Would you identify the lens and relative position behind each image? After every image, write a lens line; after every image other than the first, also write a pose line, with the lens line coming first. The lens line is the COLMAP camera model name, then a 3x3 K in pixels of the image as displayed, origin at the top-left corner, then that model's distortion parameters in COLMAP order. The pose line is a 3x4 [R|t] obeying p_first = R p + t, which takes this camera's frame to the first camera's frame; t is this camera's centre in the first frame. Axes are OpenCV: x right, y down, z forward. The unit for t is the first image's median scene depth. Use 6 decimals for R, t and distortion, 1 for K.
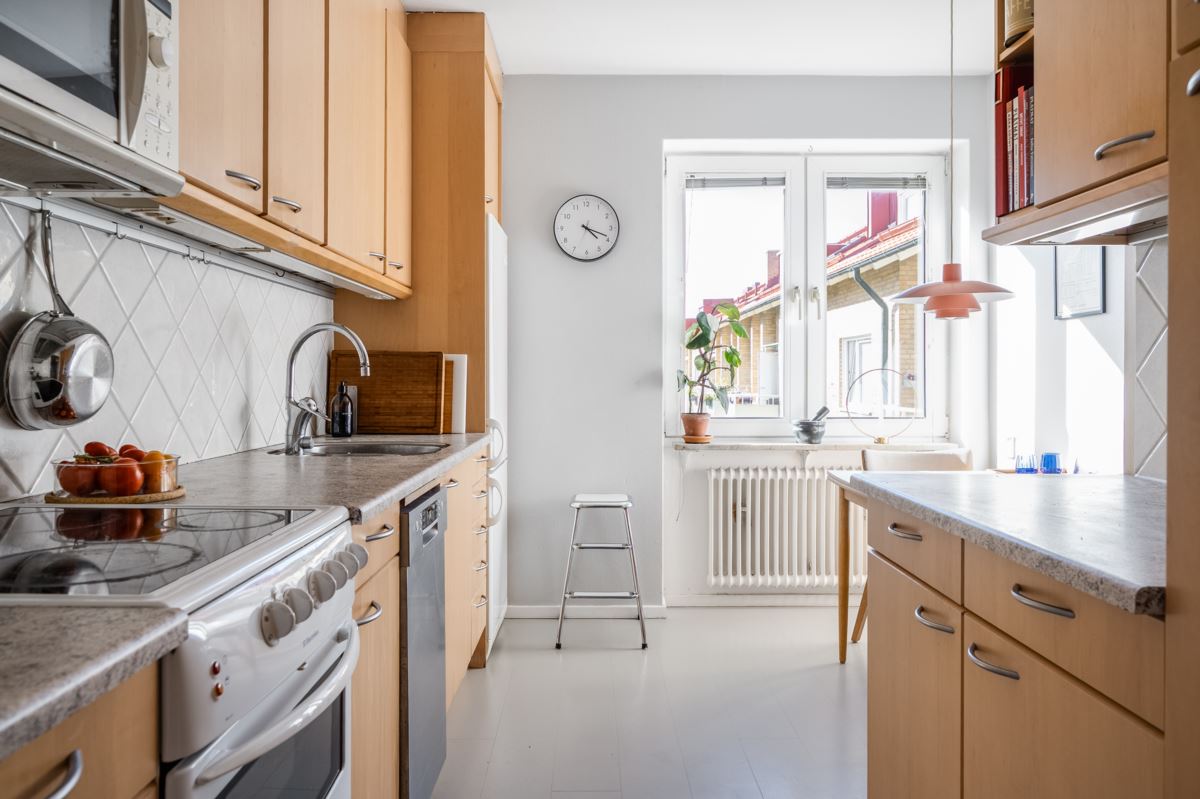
lens RADIAL K [[844.2, 0, 599.9], [0, 844.2, 384.1], [0, 0, 1]] dist [0.003973, 0.001110]
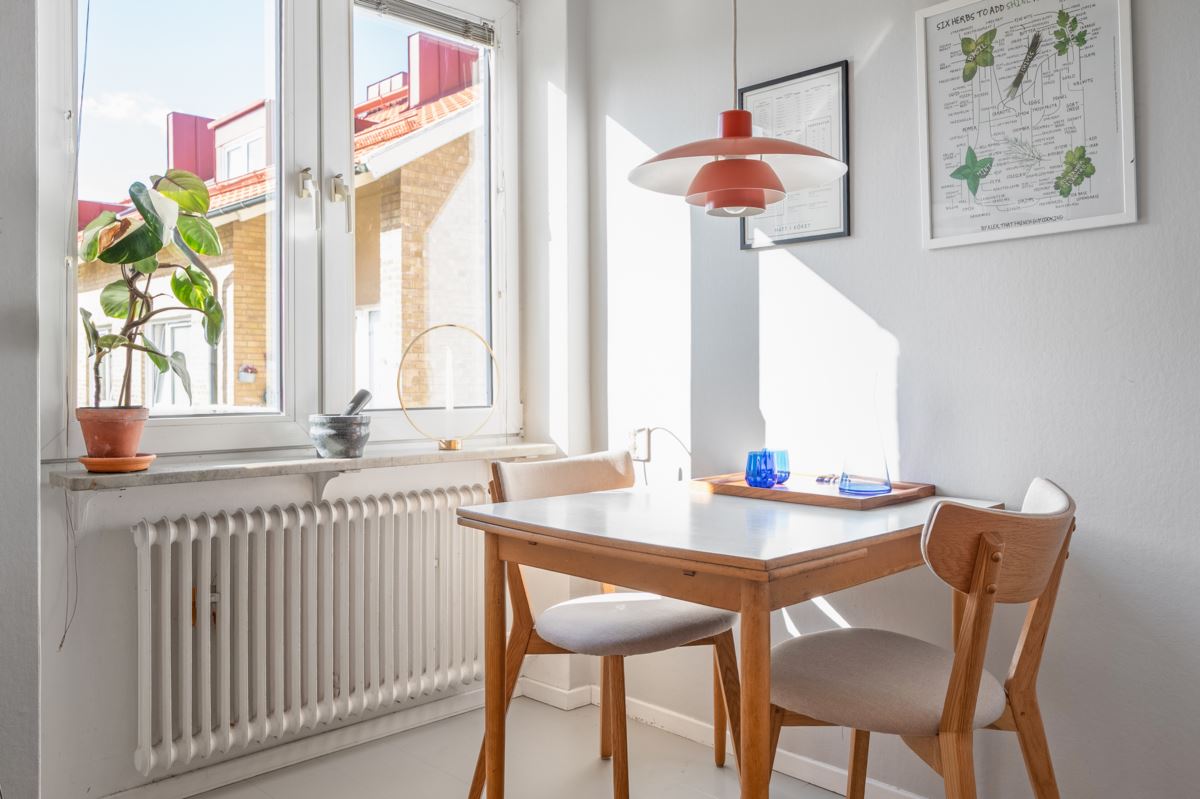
lens RADIAL K [[939.5, 0, 600.1], [0, 939.5, 382.1], [0, 0, 1]] dist [0.002170, 0.002995]
pose [[0.718052, -0.006235, 0.695962, -0.052067], [0.008401, 0.999965, 0.000291, 0.022955], [-0.695939, 0.005638, 0.718079, 0.447870]]
